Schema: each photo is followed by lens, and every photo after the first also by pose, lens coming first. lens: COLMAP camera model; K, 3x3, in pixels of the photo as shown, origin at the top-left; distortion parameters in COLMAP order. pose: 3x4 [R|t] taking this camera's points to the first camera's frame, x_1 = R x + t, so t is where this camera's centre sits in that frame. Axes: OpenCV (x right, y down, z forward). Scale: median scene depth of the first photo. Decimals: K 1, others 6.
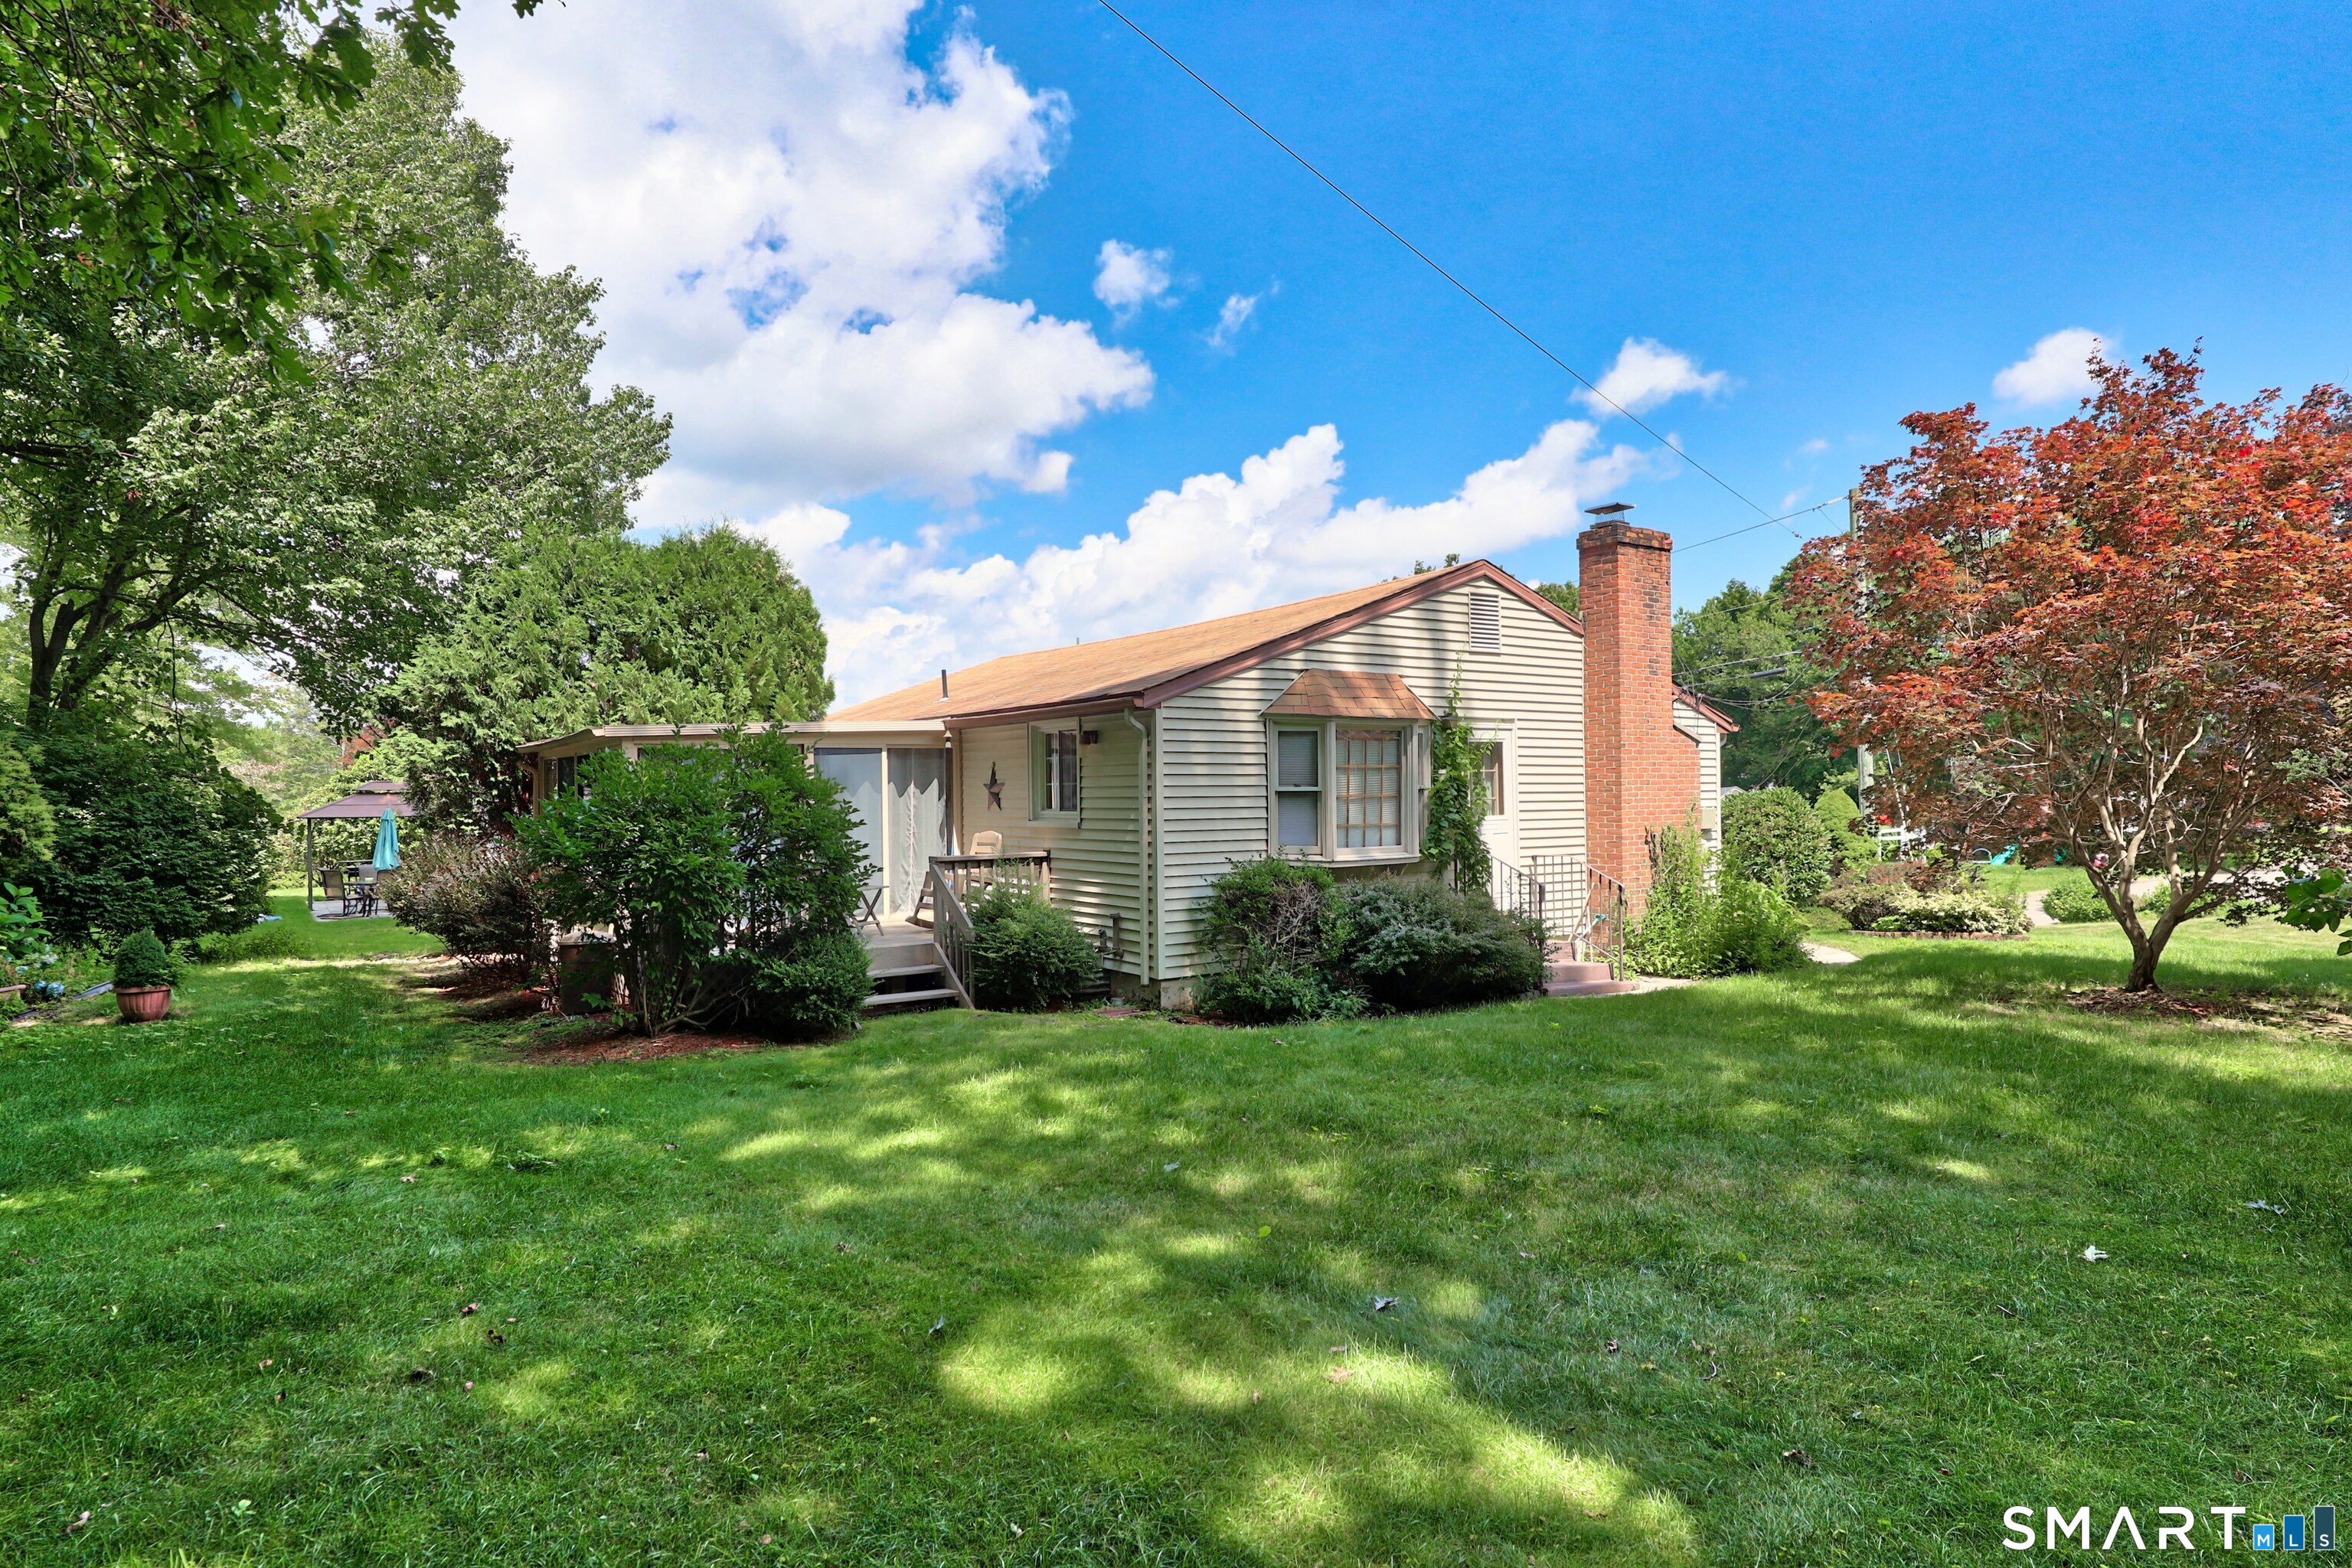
lens RADIAL K [[1317.8, 0, 1176.0], [0, 1317.8, 784.0], [0, 0, 1]] dist [-0.004331, -0.000343]
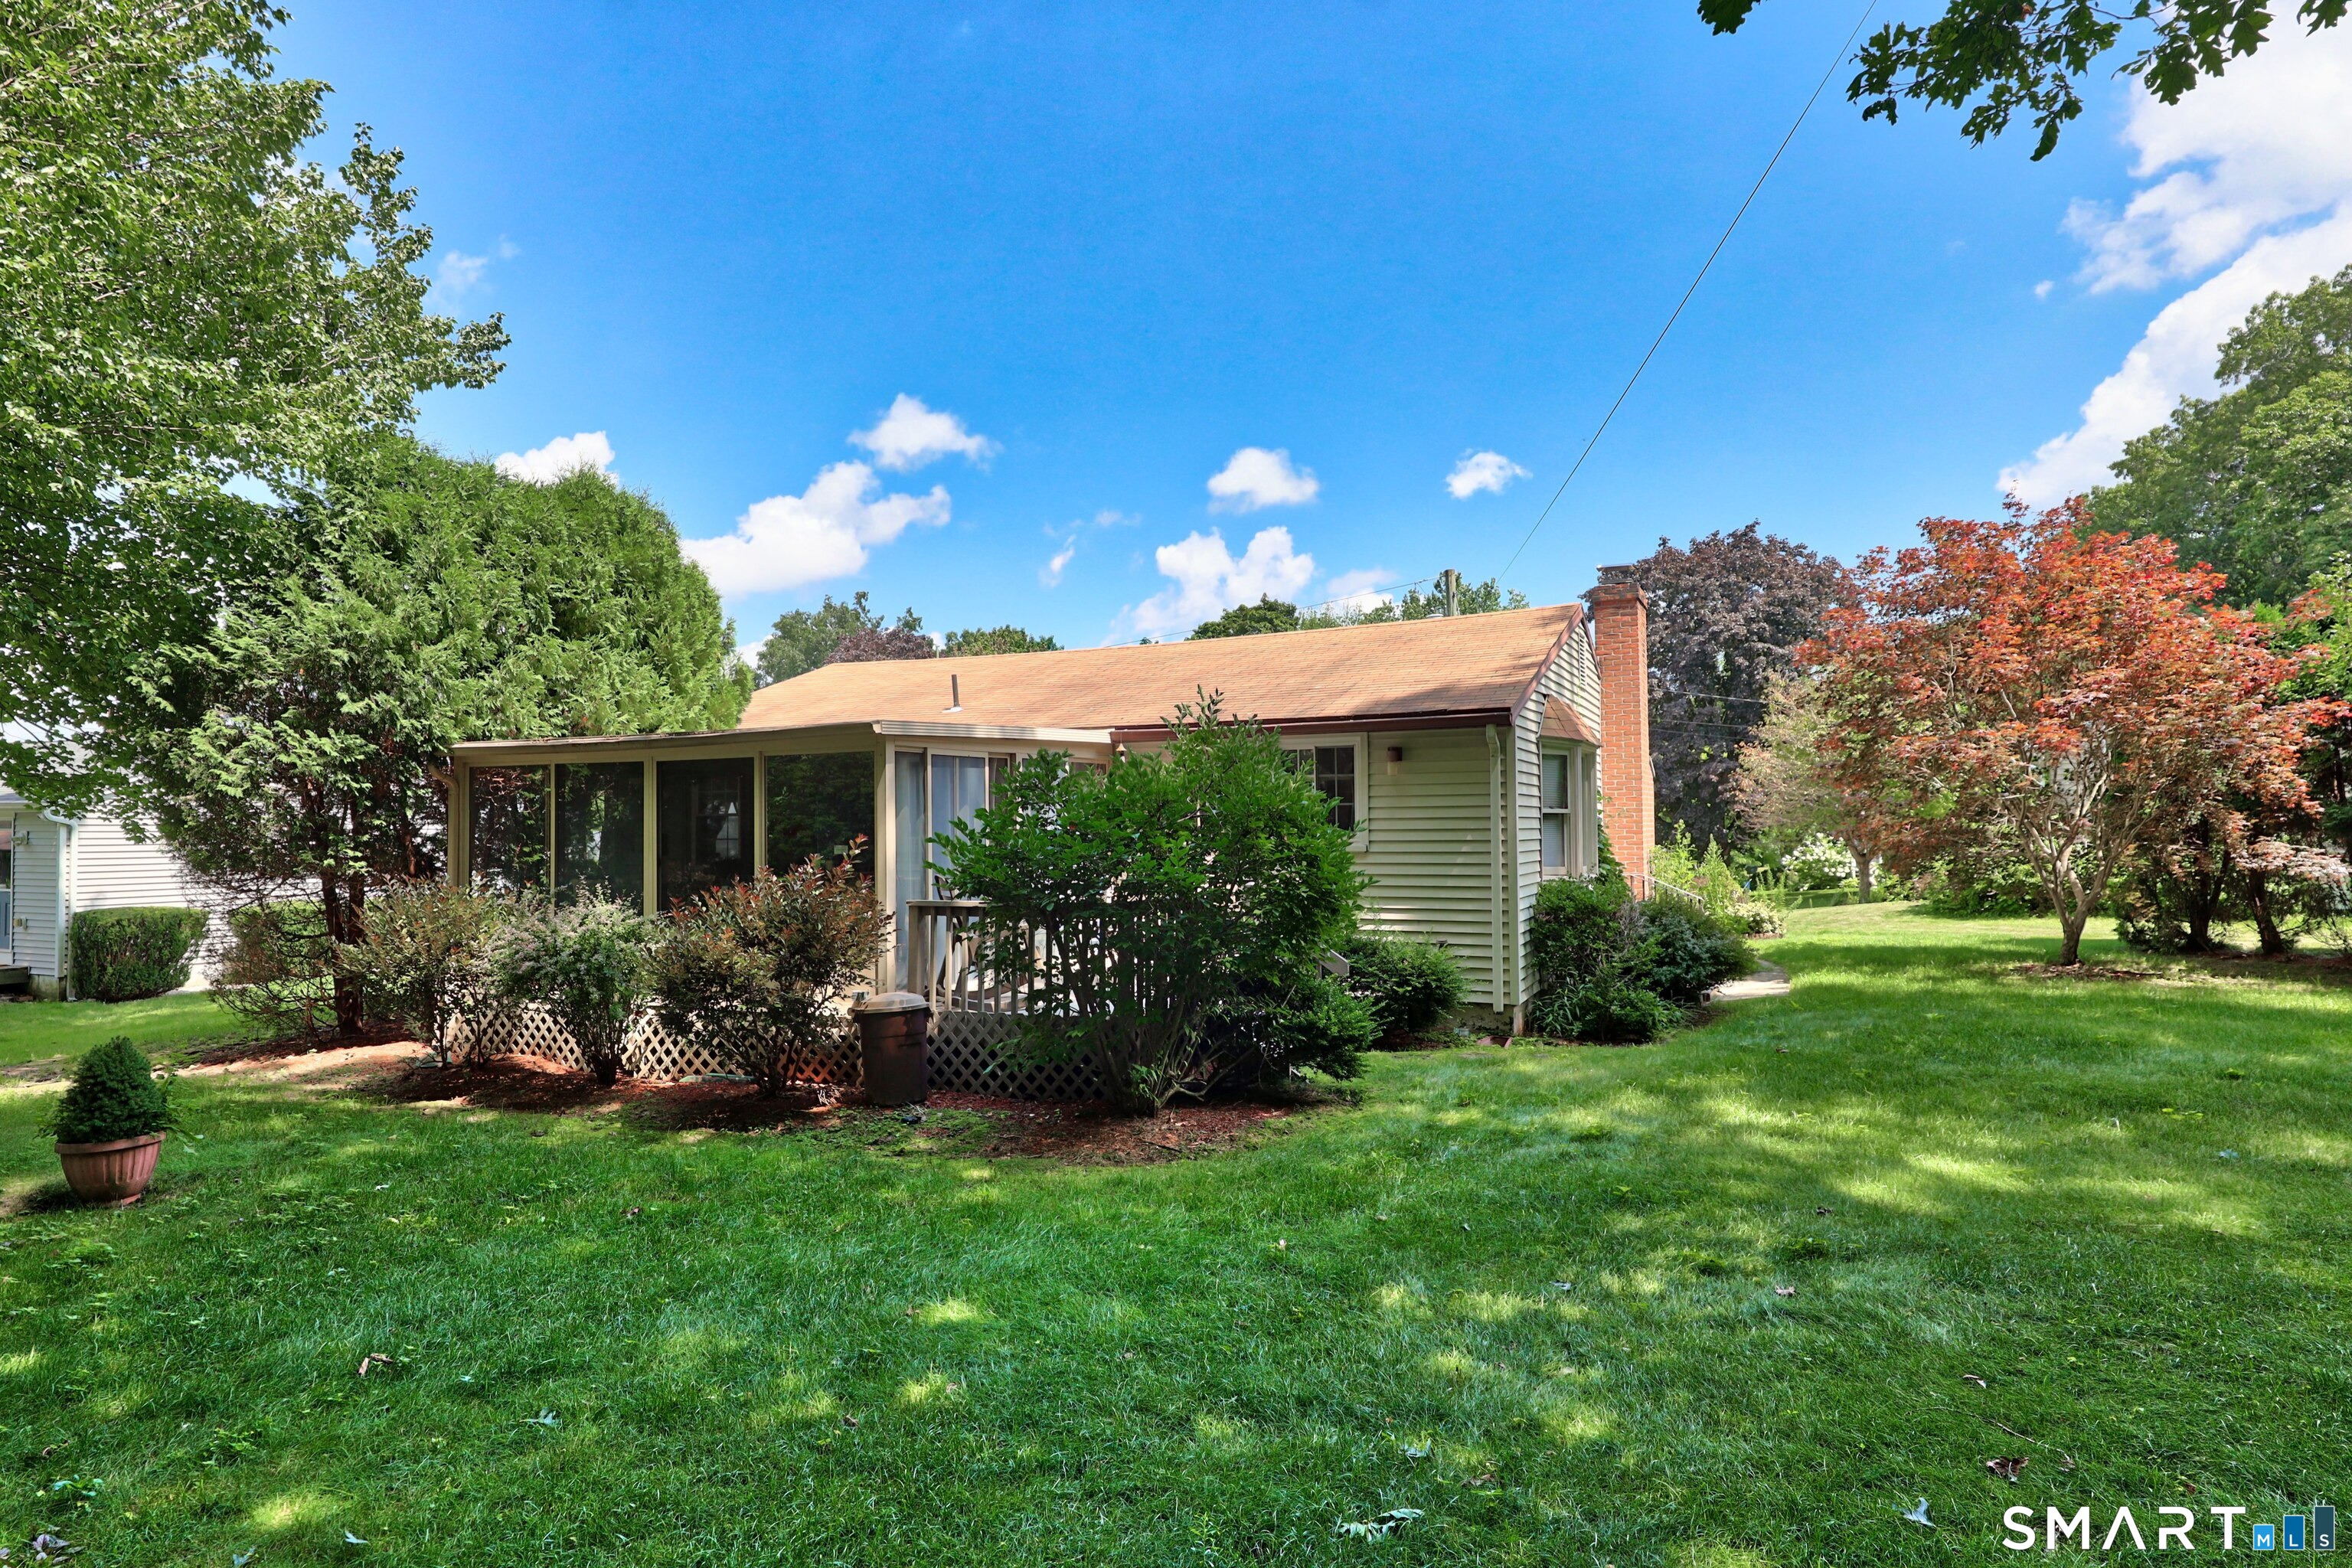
lens RADIAL K [[1315.7, 0, 1176.0], [0, 1315.7, 784.0], [0, 0, 1]] dist [-0.019379, -0.000139]
pose [[0.865812, 0.016745, 0.500089, -0.671391], [-0.003925, 0.999636, -0.026676, 0.011457], [-0.500354, 0.021133, 0.865563, 0.267573]]
